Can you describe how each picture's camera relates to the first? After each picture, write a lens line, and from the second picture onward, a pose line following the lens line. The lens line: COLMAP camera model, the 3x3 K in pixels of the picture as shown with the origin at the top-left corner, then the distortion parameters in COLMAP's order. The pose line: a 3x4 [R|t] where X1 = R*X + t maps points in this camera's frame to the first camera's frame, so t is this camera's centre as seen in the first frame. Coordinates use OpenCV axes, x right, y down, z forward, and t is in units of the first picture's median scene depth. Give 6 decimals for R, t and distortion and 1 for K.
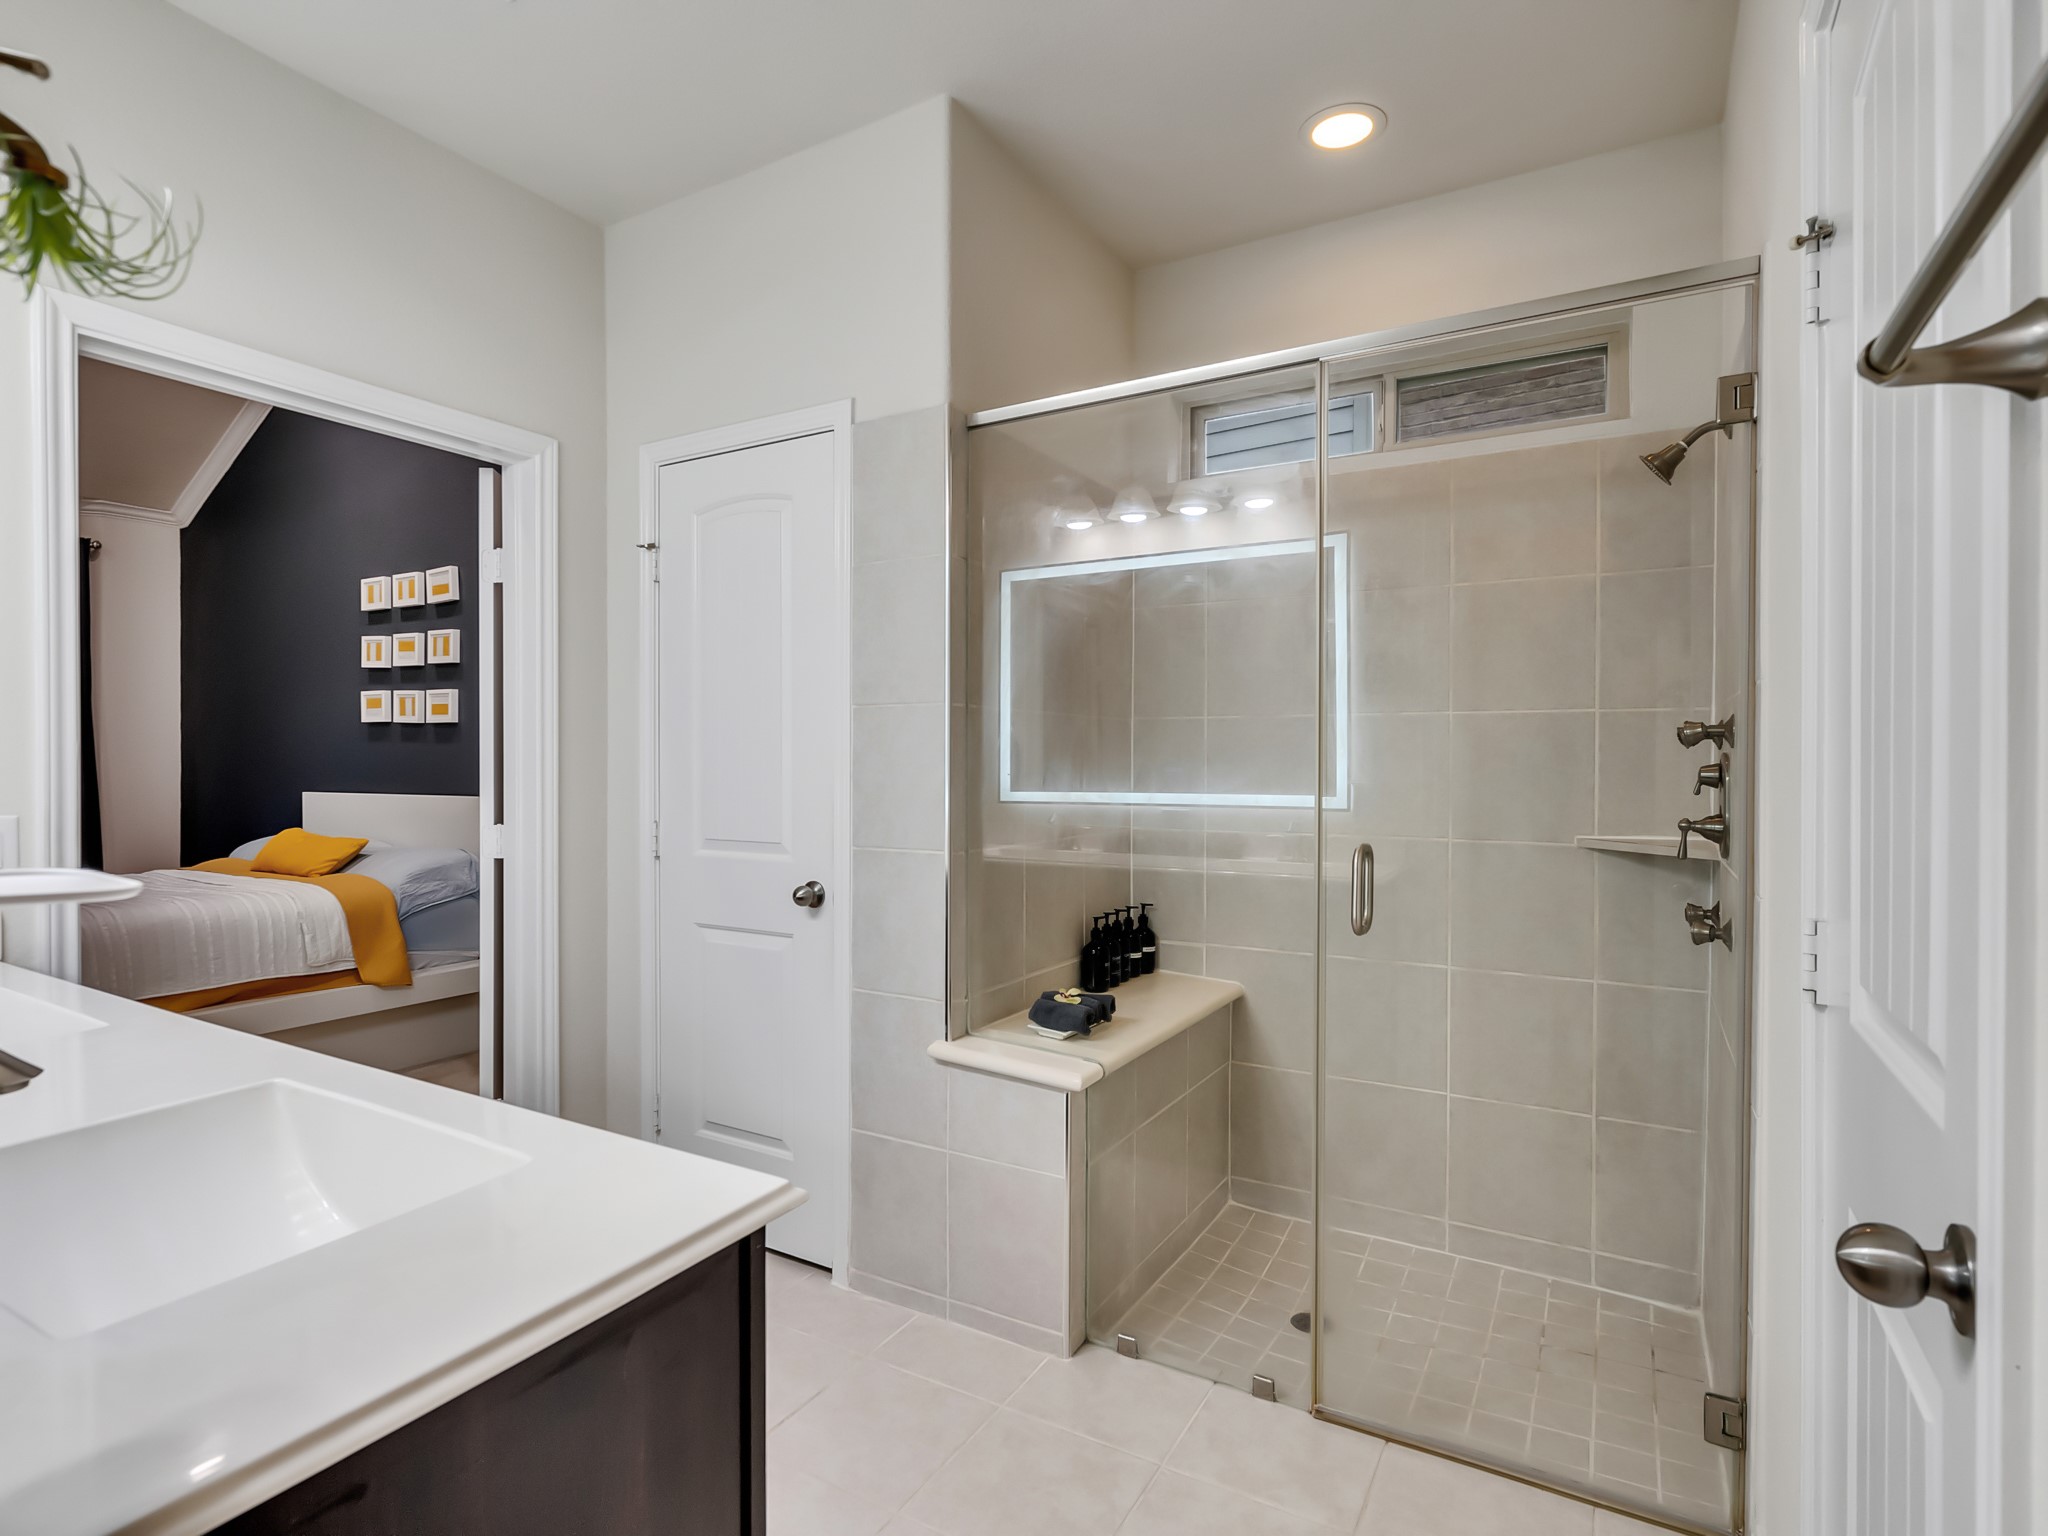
lens RADIAL K [[1046.5, 0, 1008.2], [0, 1046.5, 765.9], [0, 0, 1]] dist [-0.004447, 0.001491]
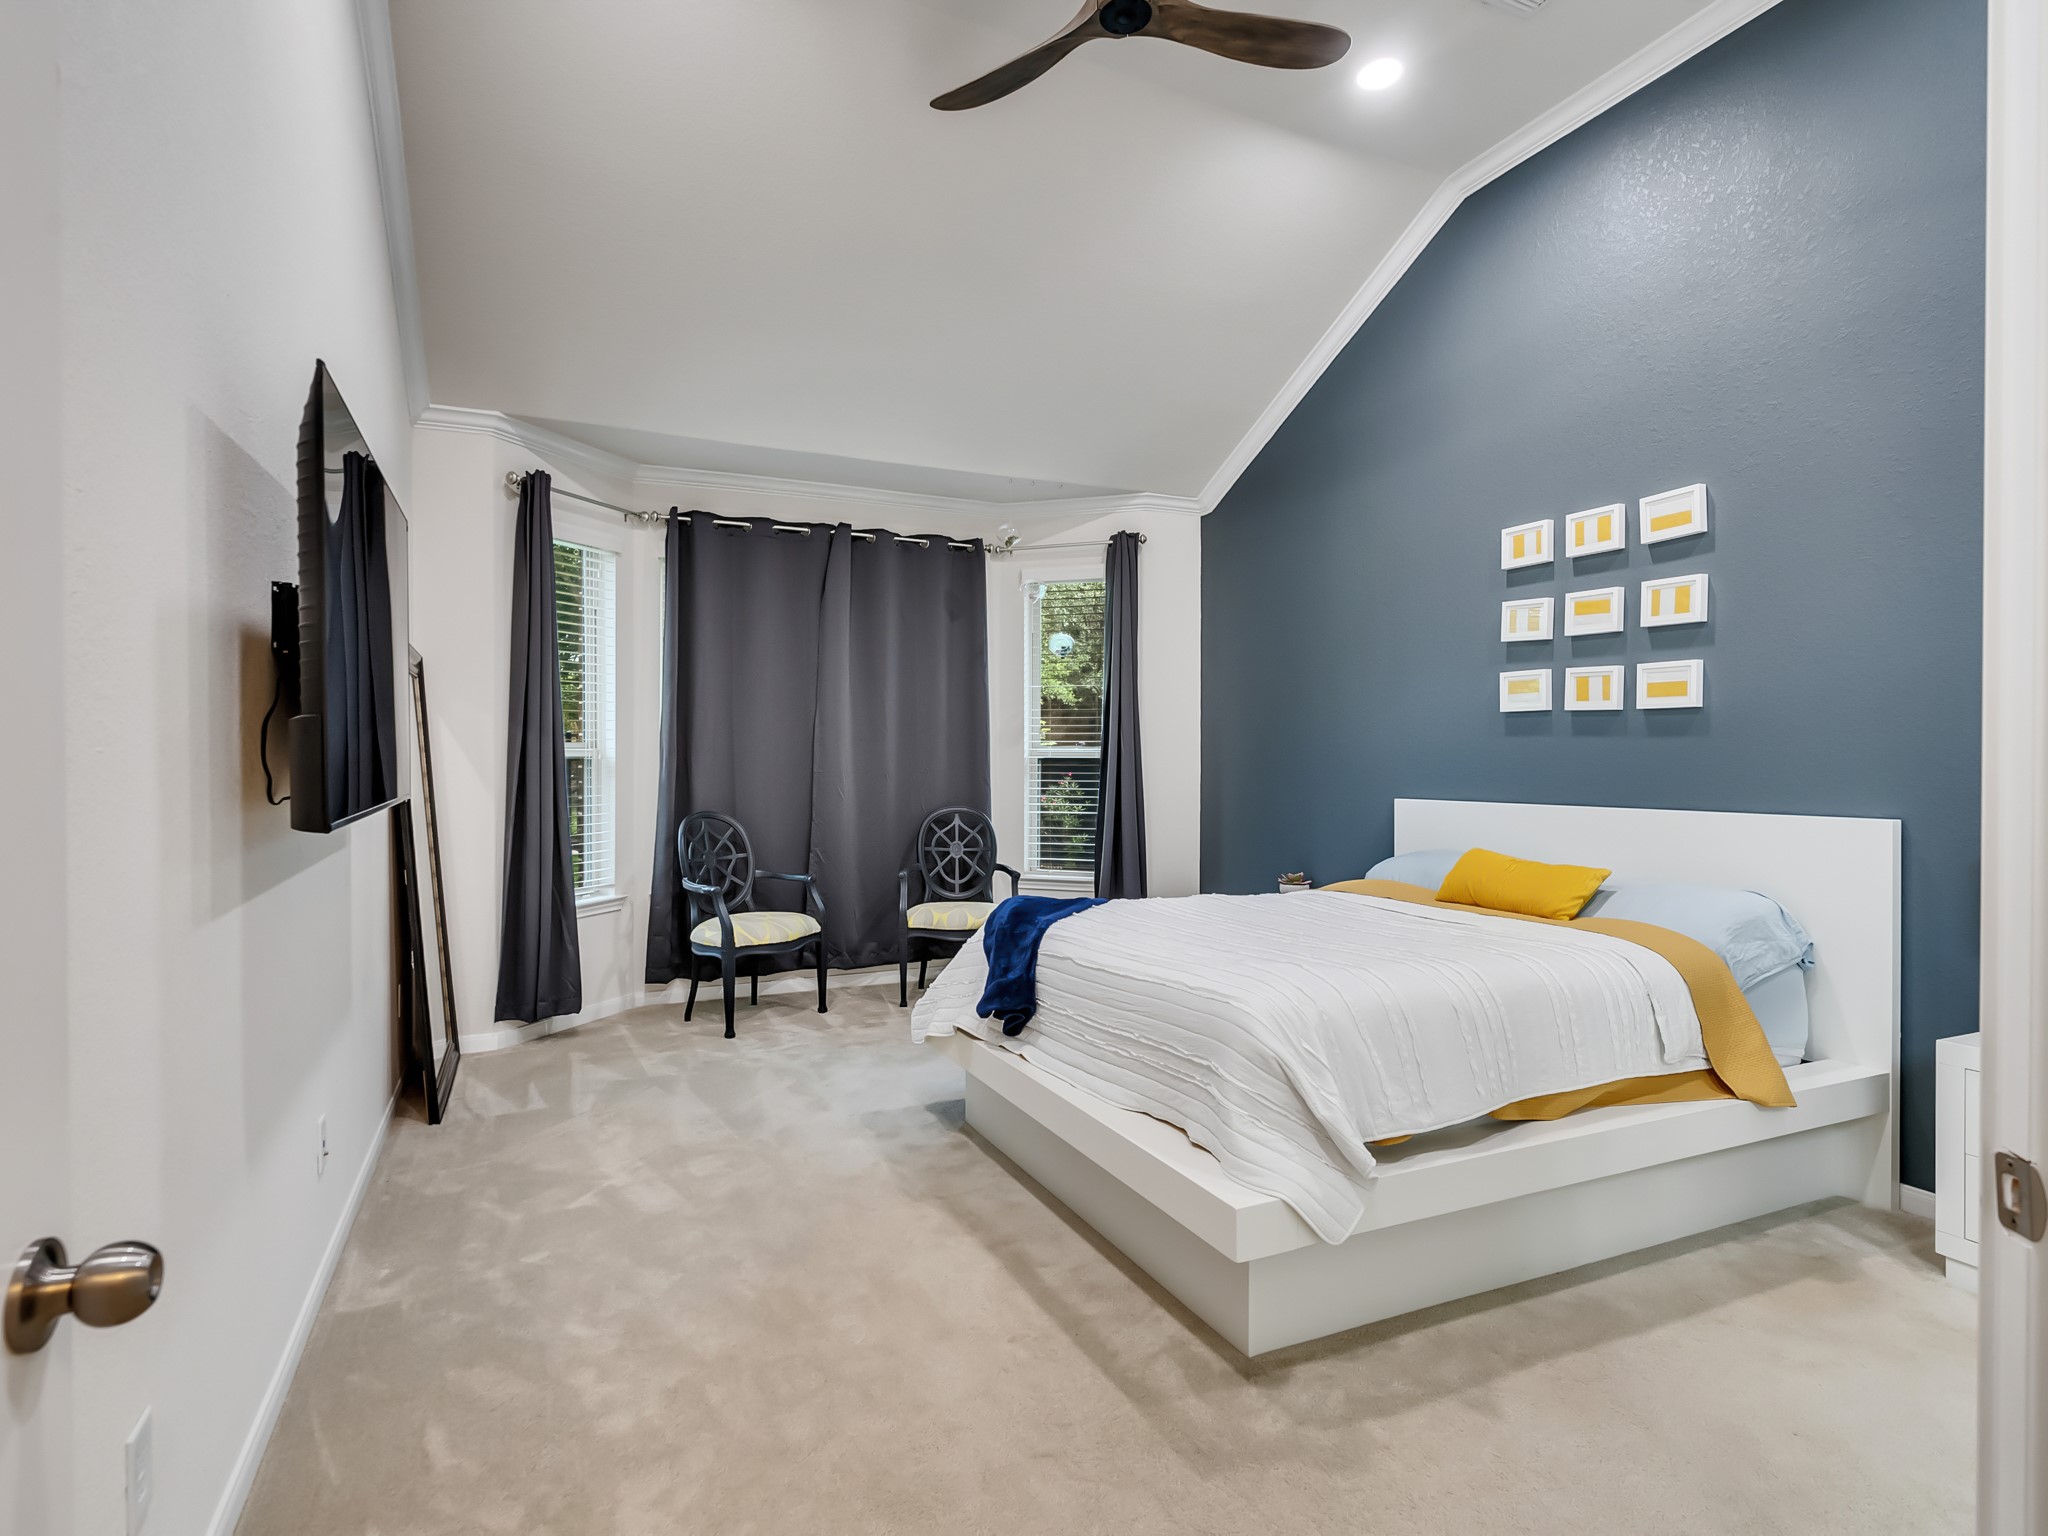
lens RADIAL K [[1046.5, 0, 1008.2], [0, 1046.5, 765.9], [0, 0, 1]] dist [-0.004447, 0.001491]
pose [[0.818701, 0.006382, -0.574184, -0.486683], [-0.008641, 0.999962, -0.001205, 0.002763], [0.574155, 0.005948, 0.818725, 0.153390]]
